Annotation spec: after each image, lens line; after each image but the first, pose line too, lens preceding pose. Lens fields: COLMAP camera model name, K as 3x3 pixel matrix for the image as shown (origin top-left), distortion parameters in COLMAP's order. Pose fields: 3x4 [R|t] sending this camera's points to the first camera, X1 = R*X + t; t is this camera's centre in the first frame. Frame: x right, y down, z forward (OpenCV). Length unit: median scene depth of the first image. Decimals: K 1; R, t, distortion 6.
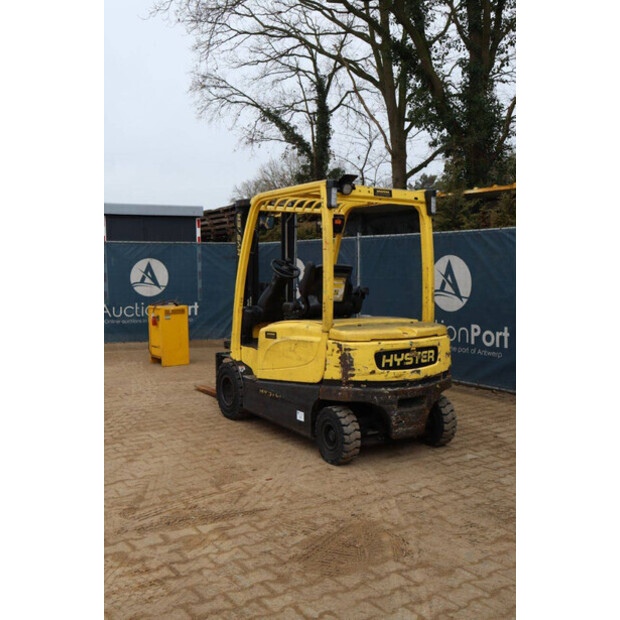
lens RADIAL K [[657.5, 0, 310.0], [0, 657.5, 310.0], [0, 0, 1]] dist [-0.090622, 0.205398]
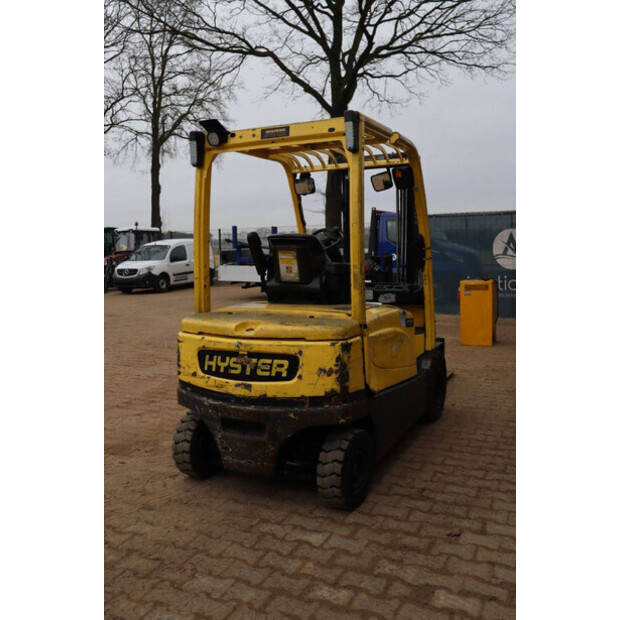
lens RADIAL K [[590.2, 0, 310.0], [0, 590.2, 310.0], [0, 0, 1]] dist [-0.121038, 0.150661]
pose [[0.504452, 0.081542, -0.859581, 0.704702], [-0.033925, 0.996634, 0.074634, -0.034617], [0.862773, -0.008488, 0.505521, 0.716981]]
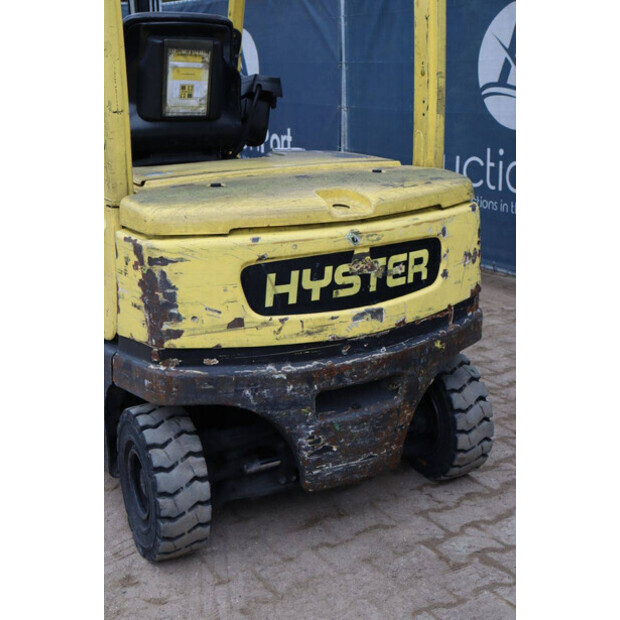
lens RADIAL K [[894.6, 0, 310.0], [0, 894.6, 310.0], [0, 0, 1]] dist [0.096624, 0.055380]
pose [[0.998342, -0.005432, -0.057304, 0.151560], [0.016987, 0.979002, 0.203140, -0.008209], [0.054998, -0.203776, 0.977471, 0.500071]]
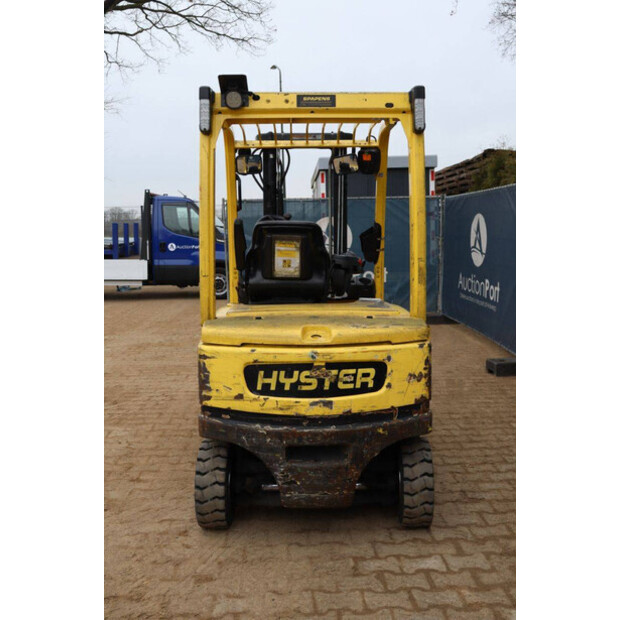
lens RADIAL K [[657.5, 0, 310.0], [0, 657.5, 310.0], [0, 0, 1]] dist [-0.090622, 0.205398]
pose [[0.850028, 0.055278, -0.523828, 0.437828], [-0.023099, 0.997433, 0.067772, -0.027358], [0.526230, -0.045508, 0.849124, 0.483149]]
